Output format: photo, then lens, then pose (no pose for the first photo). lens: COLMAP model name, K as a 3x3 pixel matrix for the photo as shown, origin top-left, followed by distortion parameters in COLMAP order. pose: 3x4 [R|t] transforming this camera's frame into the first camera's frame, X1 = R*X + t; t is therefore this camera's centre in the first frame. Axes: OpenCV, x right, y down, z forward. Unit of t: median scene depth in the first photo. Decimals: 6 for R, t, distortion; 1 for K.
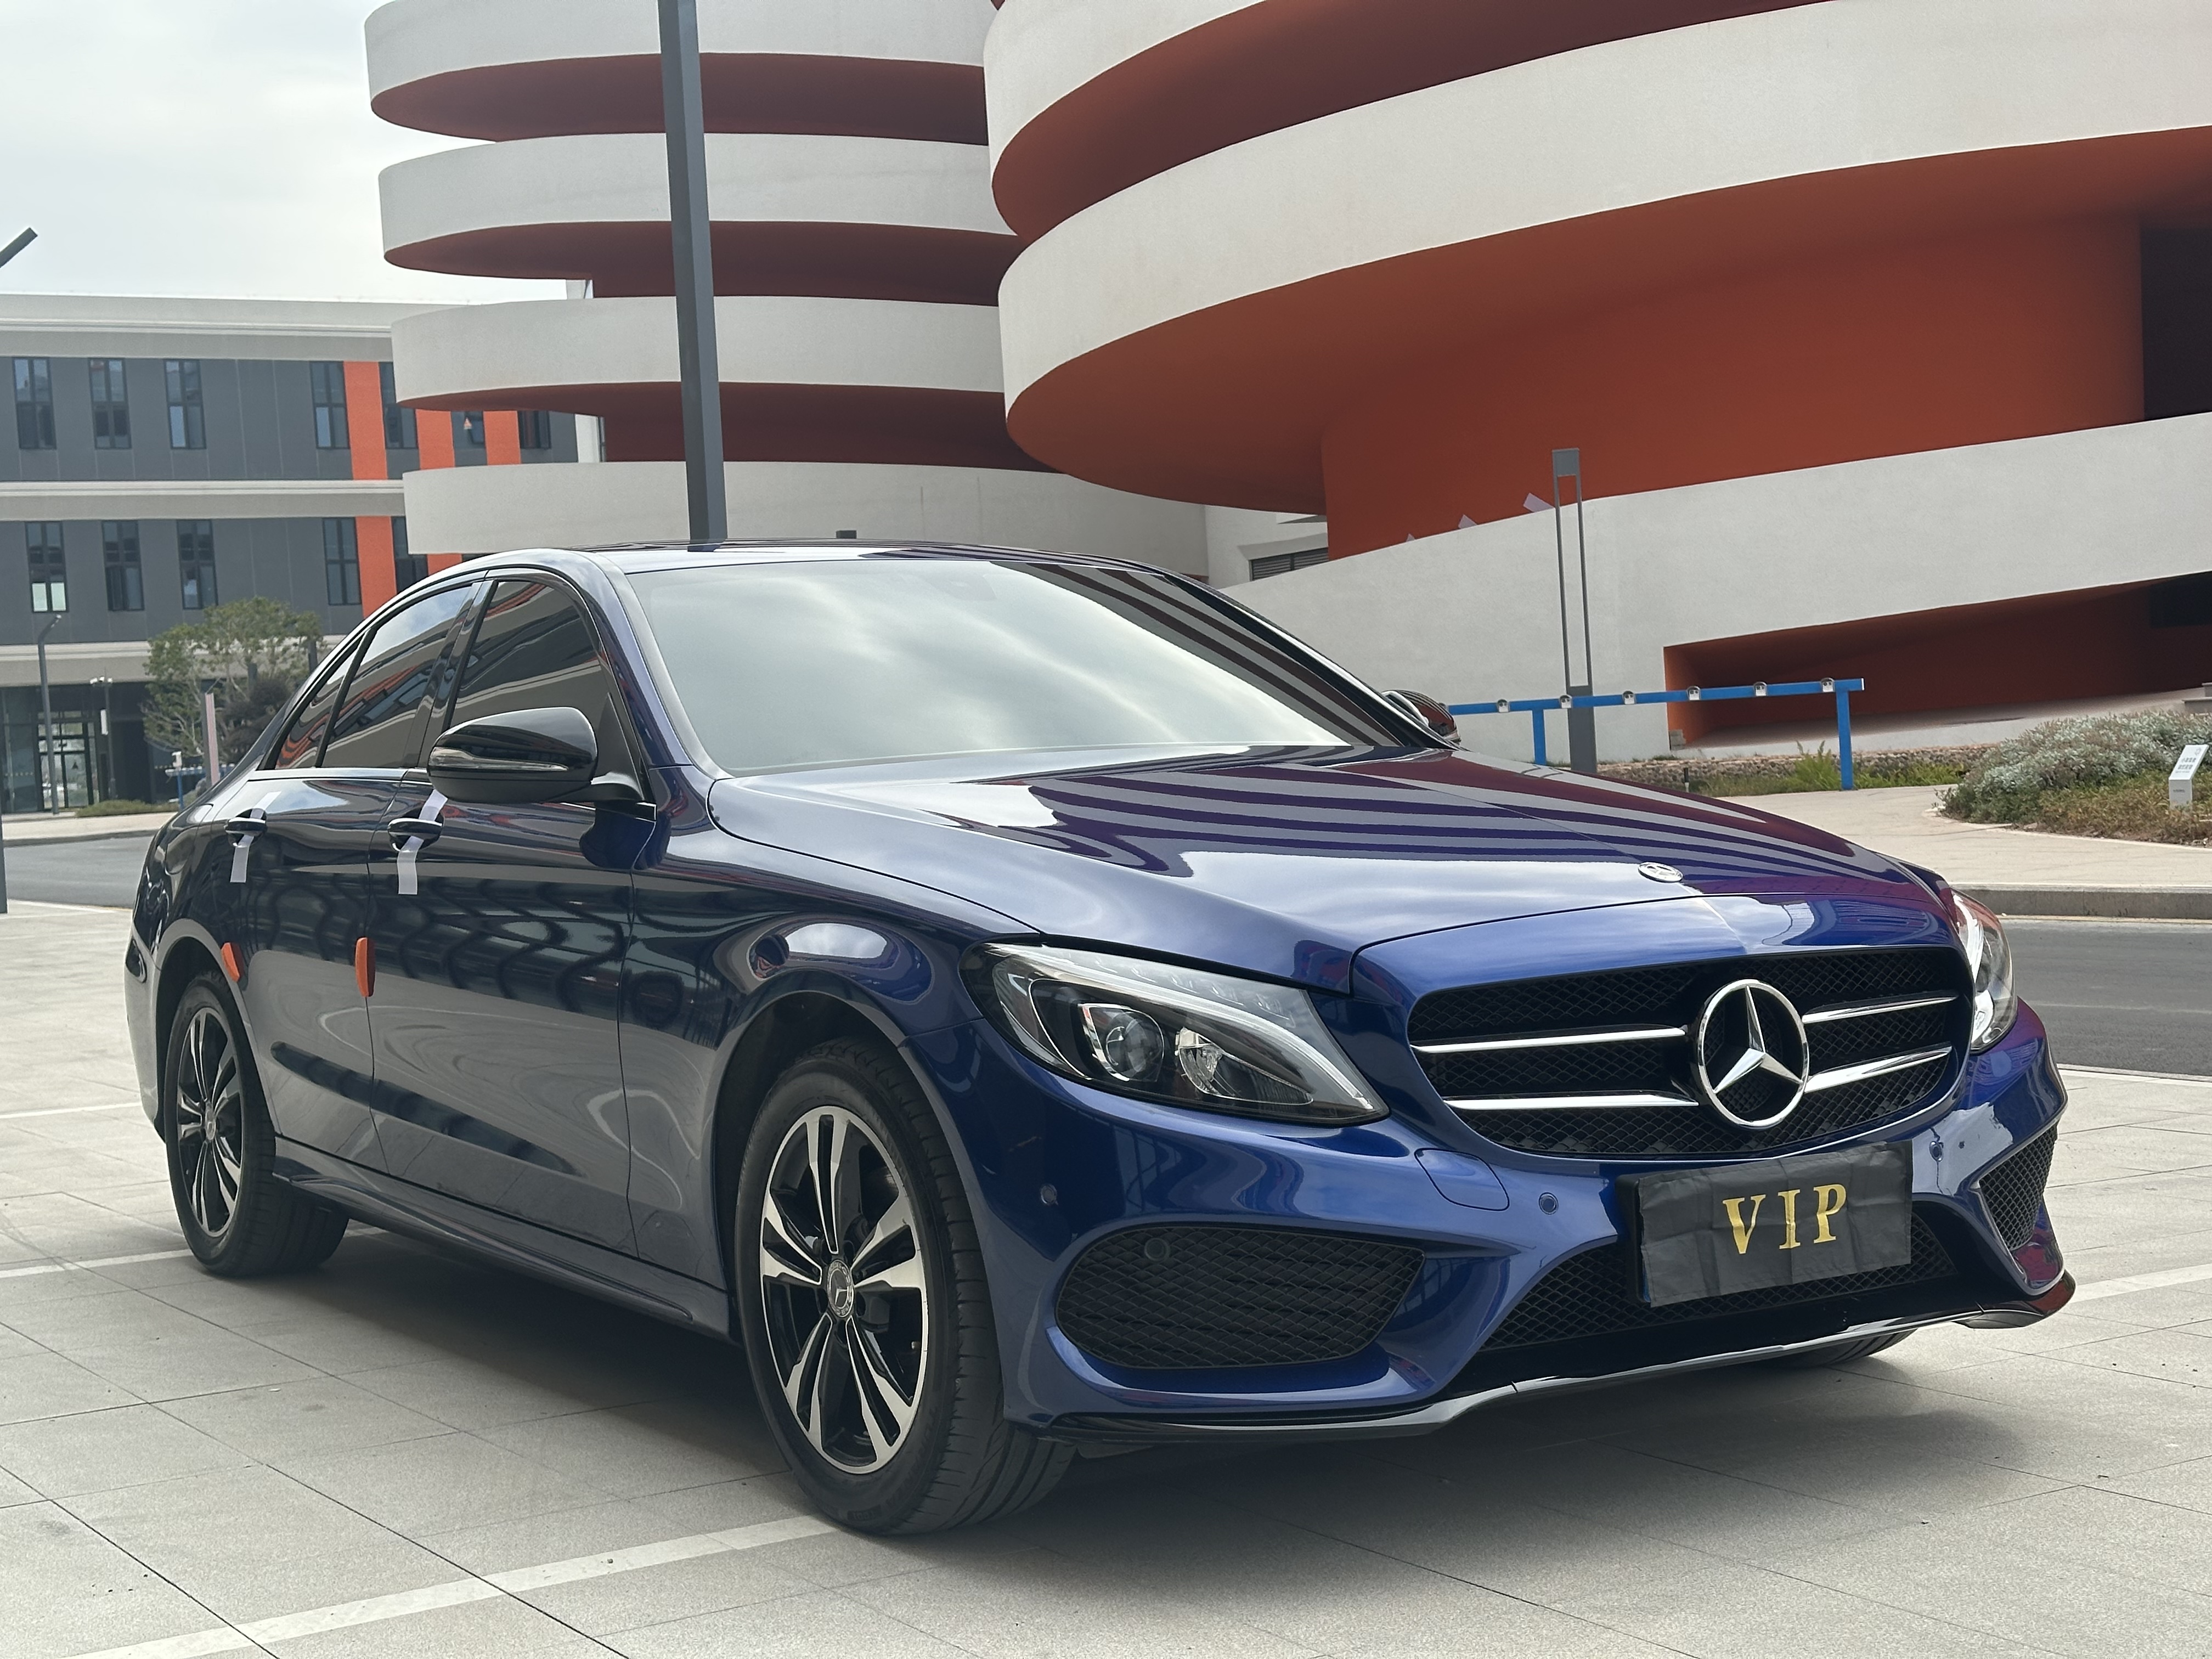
lens RADIAL K [[3033.3, 0, 1106.0], [0, 3033.3, 829.5], [0, 0, 1]] dist [0.174598, -0.106383]
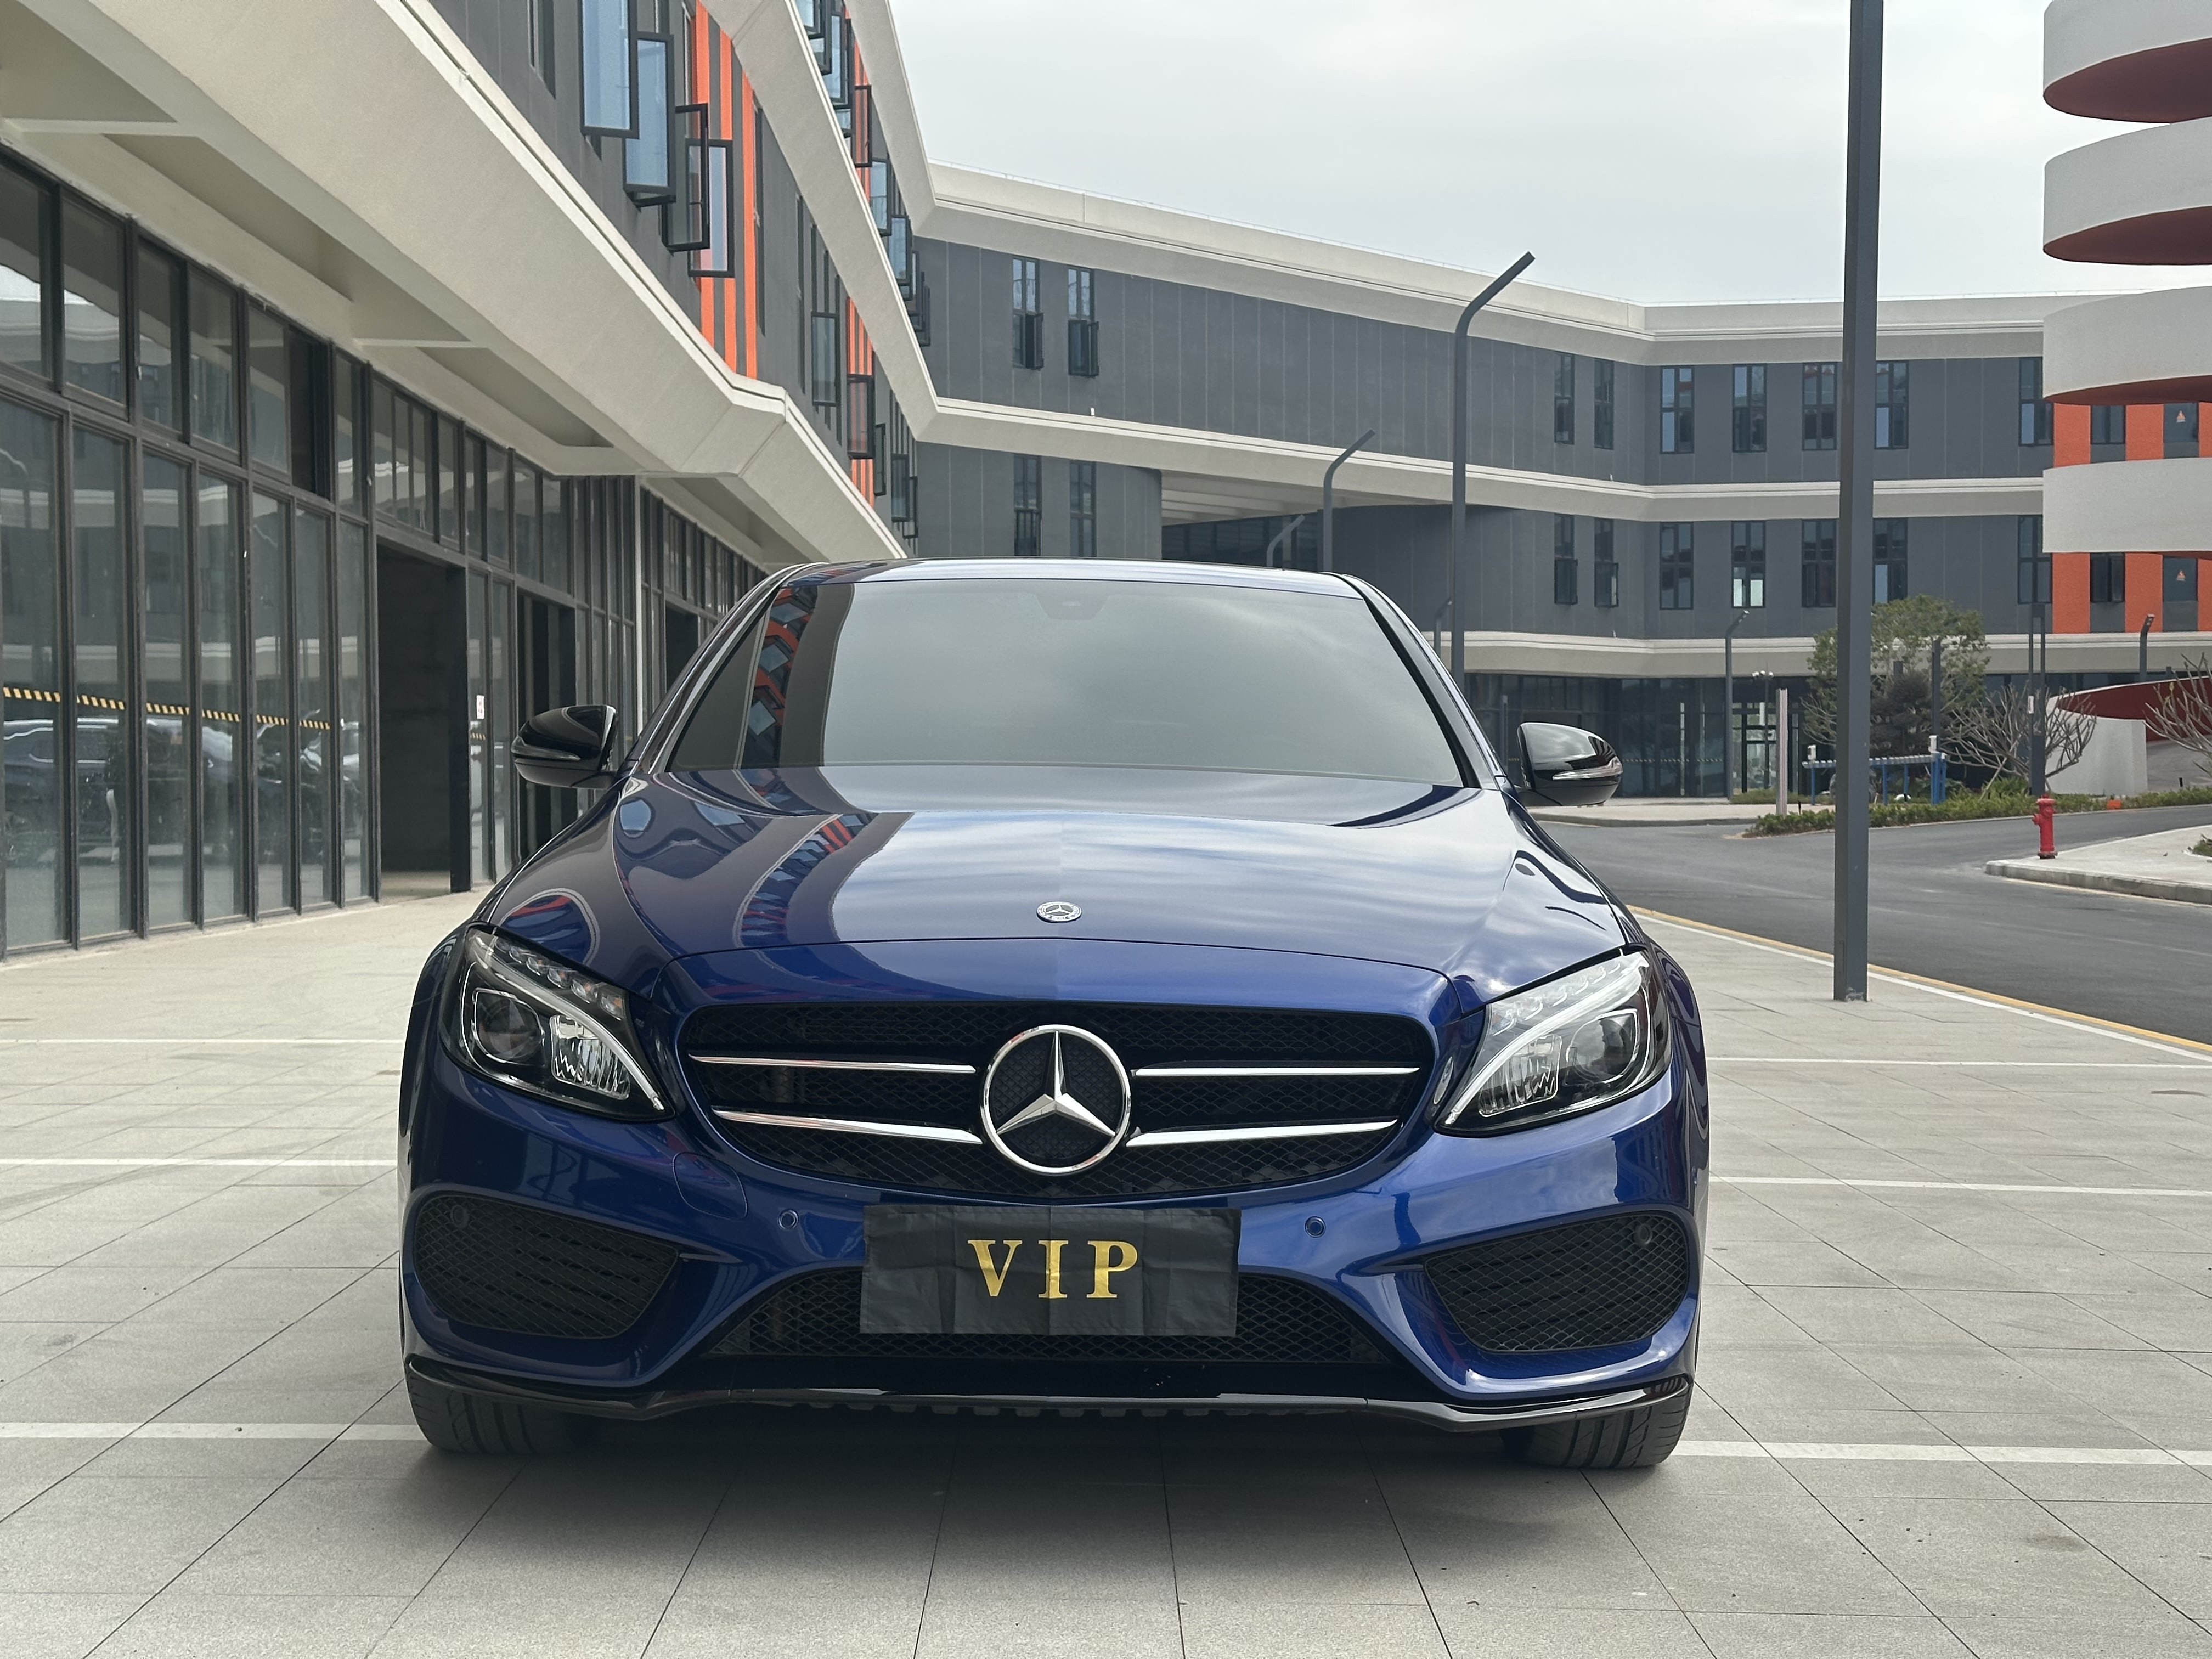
lens RADIAL K [[3033.3, 0, 1106.0], [0, 3033.3, 829.5], [0, 0, 1]] dist [0.174598, -0.106383]
pose [[0.842814, 0.063240, -0.534476, 0.731023], [-0.062590, 0.997851, 0.019369, -0.033707], [0.534553, 0.017129, 0.844962, 0.170430]]
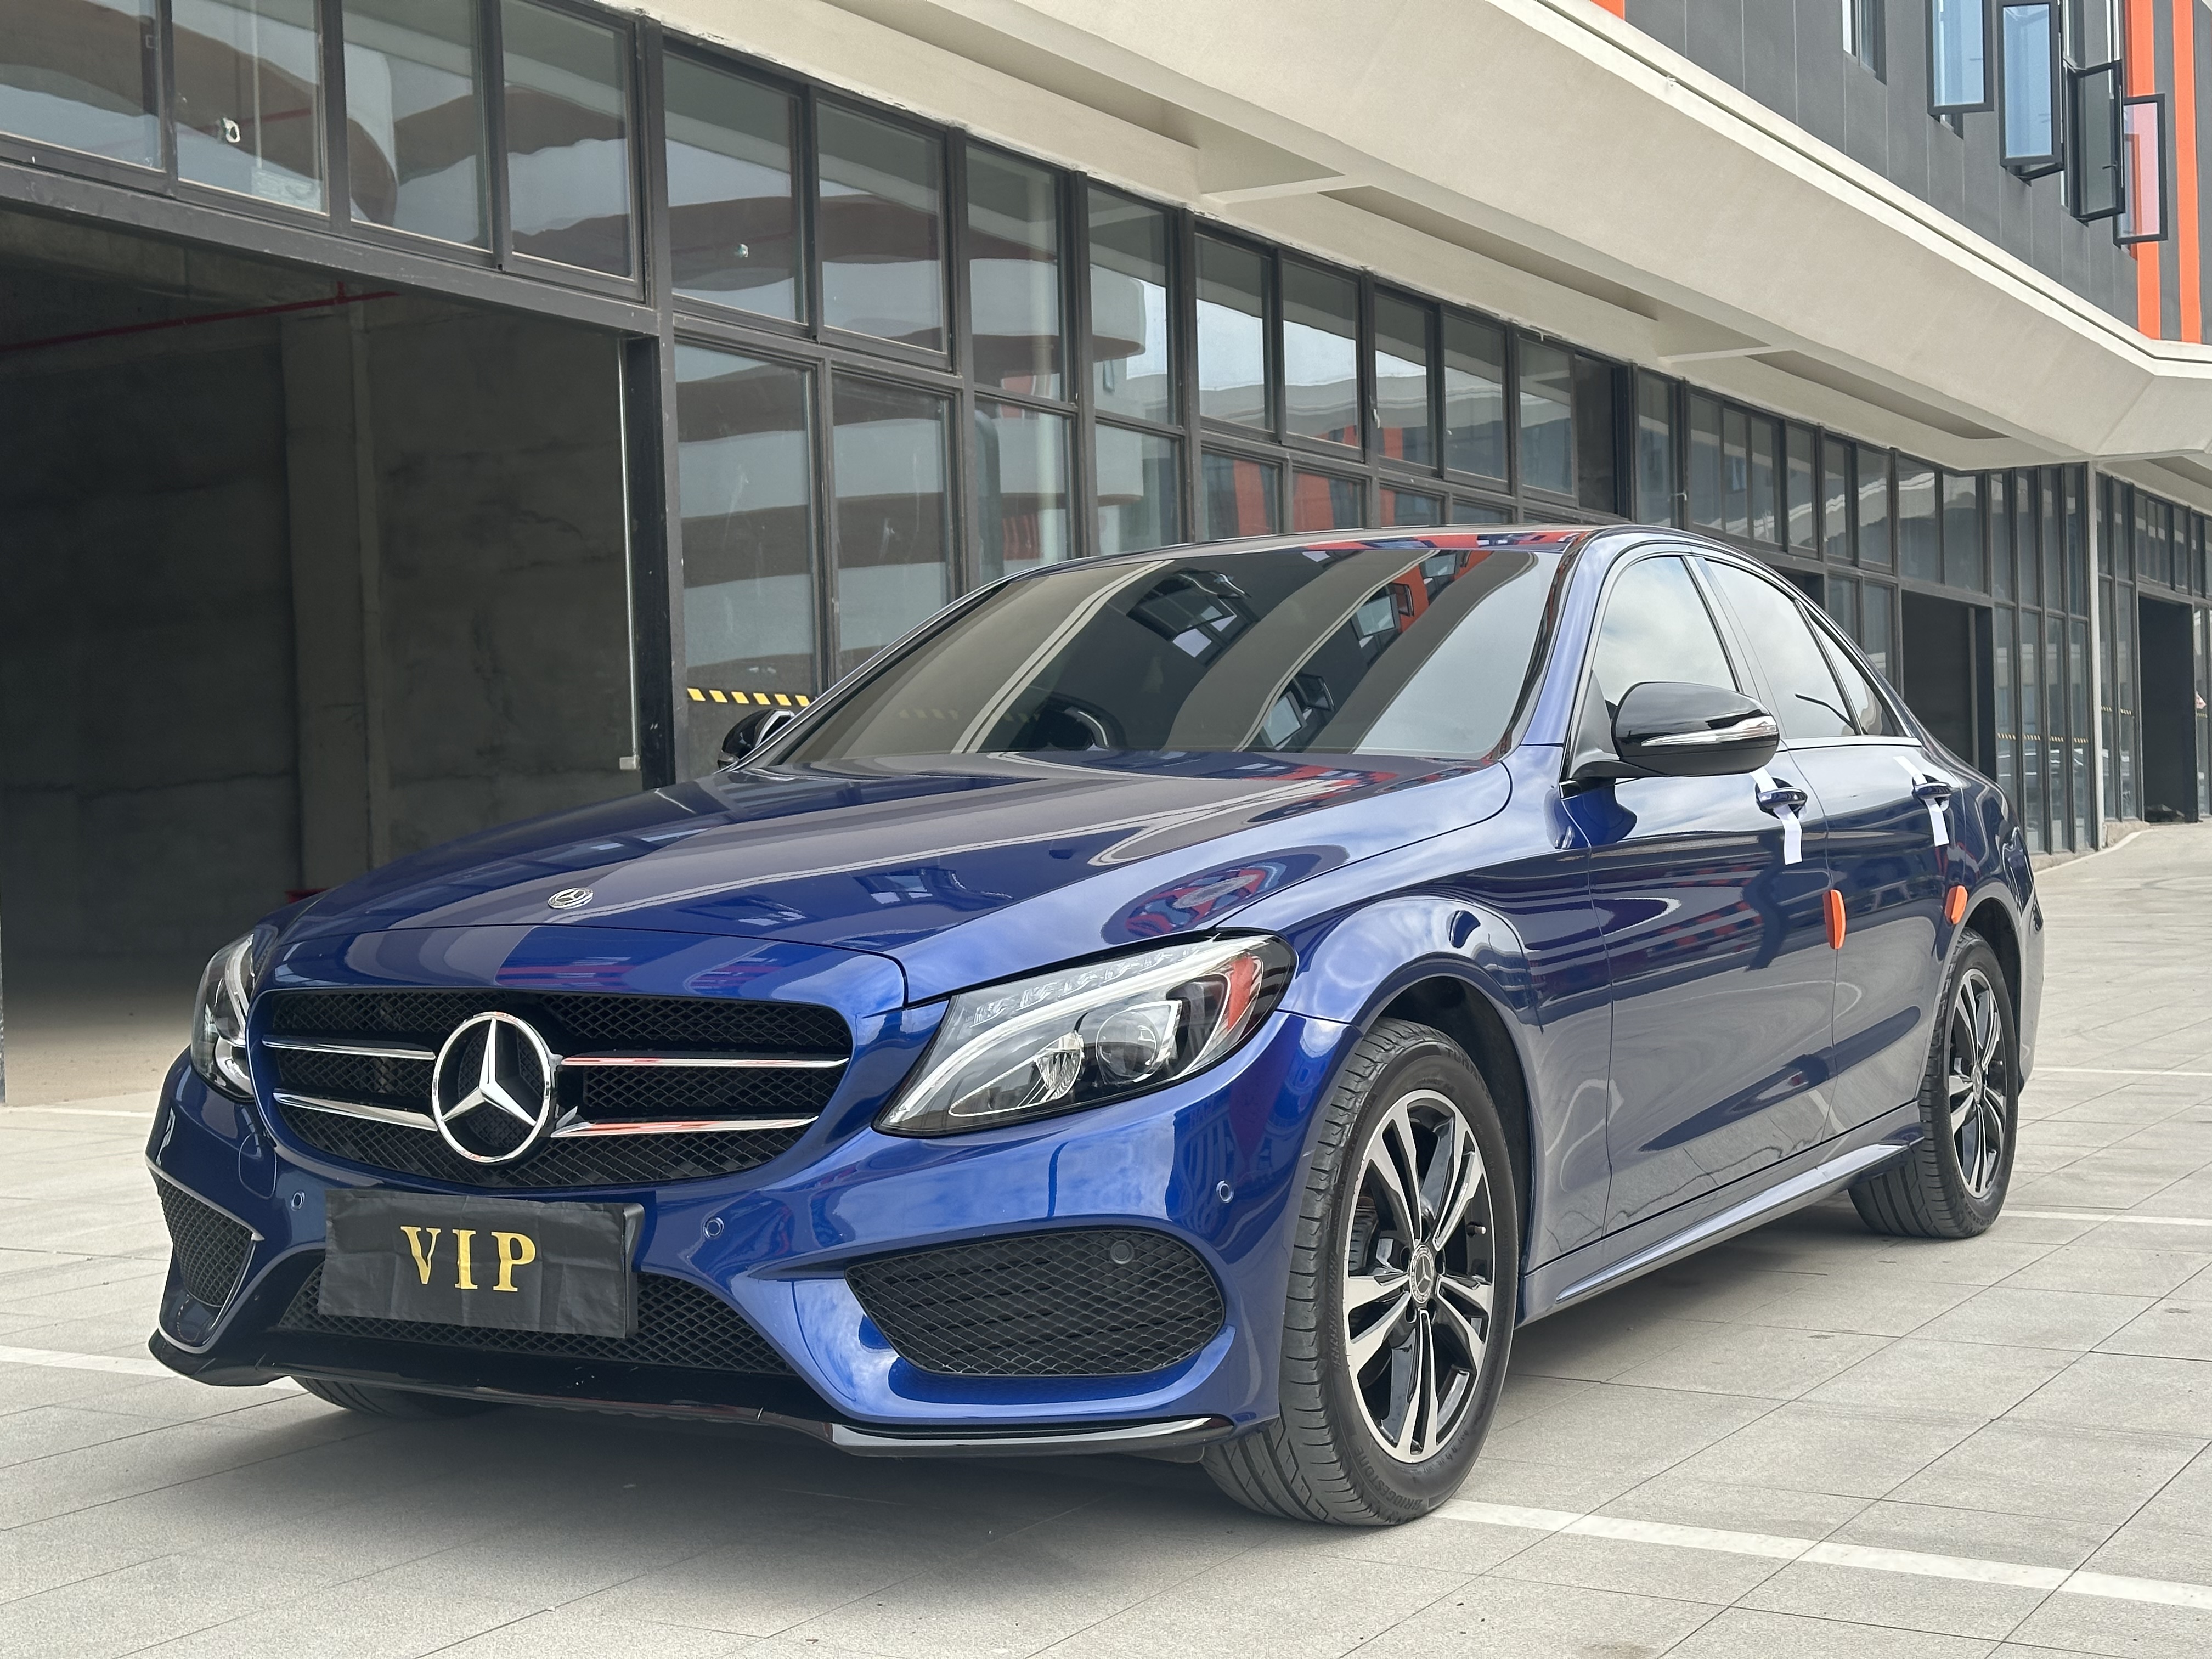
lens RADIAL K [[3033.3, 0, 1106.0], [0, 3033.3, 829.5], [0, 0, 1]] dist [0.174598, -0.106383]
pose [[0.462827, 0.045286, -0.885291, 1.139924], [-0.025598, 0.998960, 0.037718, -0.050166], [0.886079, 0.005205, 0.463505, 0.705458]]
